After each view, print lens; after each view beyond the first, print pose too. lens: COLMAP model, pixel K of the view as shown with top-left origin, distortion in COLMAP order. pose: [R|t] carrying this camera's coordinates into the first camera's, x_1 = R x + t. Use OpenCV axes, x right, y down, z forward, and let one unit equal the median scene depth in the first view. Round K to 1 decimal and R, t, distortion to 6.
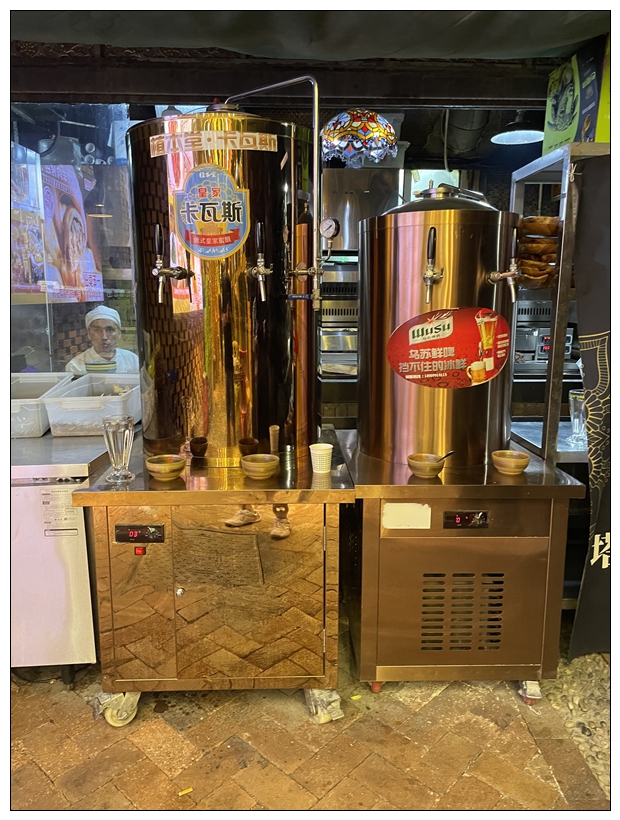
lens RADIAL K [[619.1, 0, 311.0], [0, 619.1, 410.2], [0, 0, 1]] dist [0.068769, -0.015708]
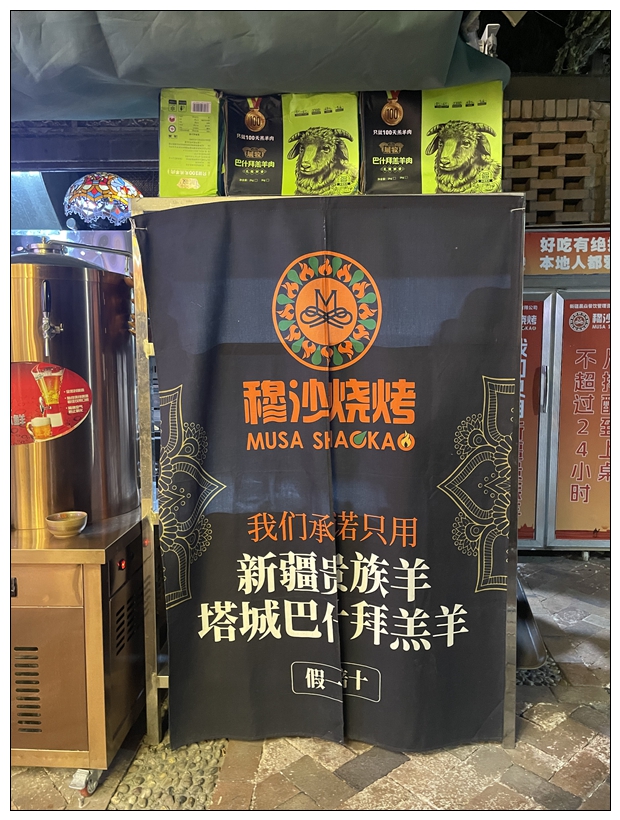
lens RADIAL K [[619.1, 0, 310.5], [0, 619.1, 410.3], [0, 0, 1]] dist [0.068769, -0.015708]
pose [[0.994574, -0.002724, -0.103995, 0.767157], [-0.007068, 0.995577, -0.093678, -0.001397], [0.103791, 0.093905, 0.990156, 0.083459]]
